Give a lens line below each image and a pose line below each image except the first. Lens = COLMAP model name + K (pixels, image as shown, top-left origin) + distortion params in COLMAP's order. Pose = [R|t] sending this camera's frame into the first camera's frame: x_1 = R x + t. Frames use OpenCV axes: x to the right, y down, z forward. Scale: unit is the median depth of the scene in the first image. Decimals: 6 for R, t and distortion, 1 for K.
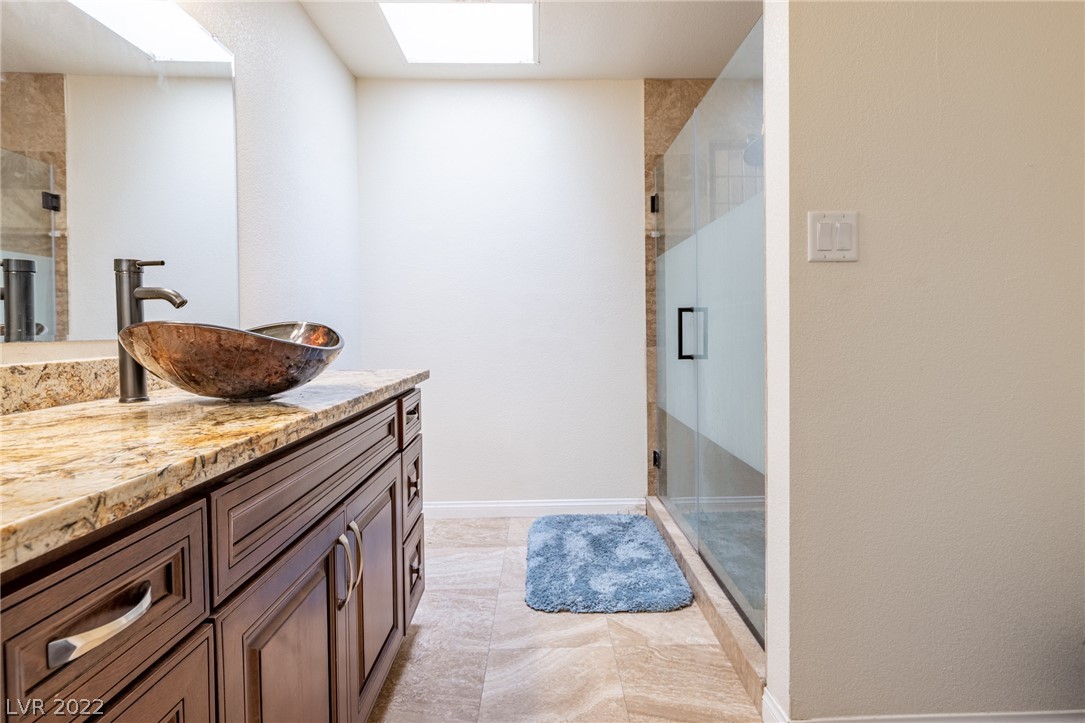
lens RADIAL K [[550.7, 0, 549.4], [0, 550.7, 354.6], [0, 0, 1]] dist [-0.006429, 0.001346]
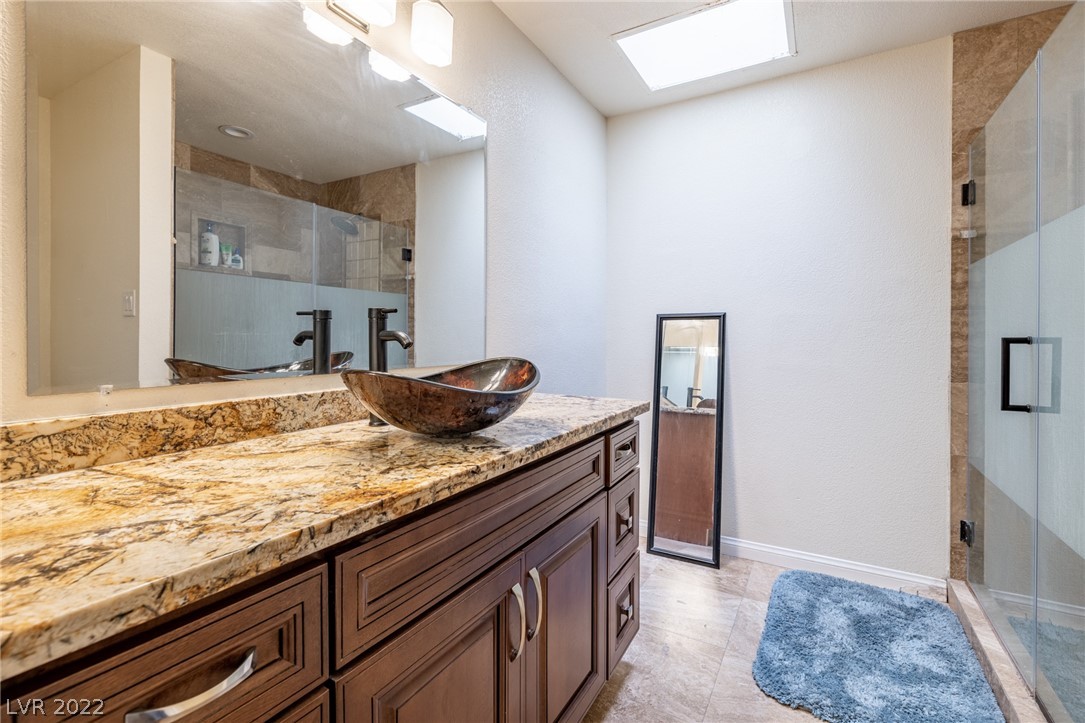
lens RADIAL K [[493.6, 0, 528.9], [0, 493.6, 349.5], [0, 0, 1]] dist [-0.001099, -0.001388]
pose [[0.846938, 0.019112, -0.531348, 0.057991], [-0.029465, 0.999505, -0.011014, -0.046836], [0.530875, 0.024984, 0.847082, 0.149365]]
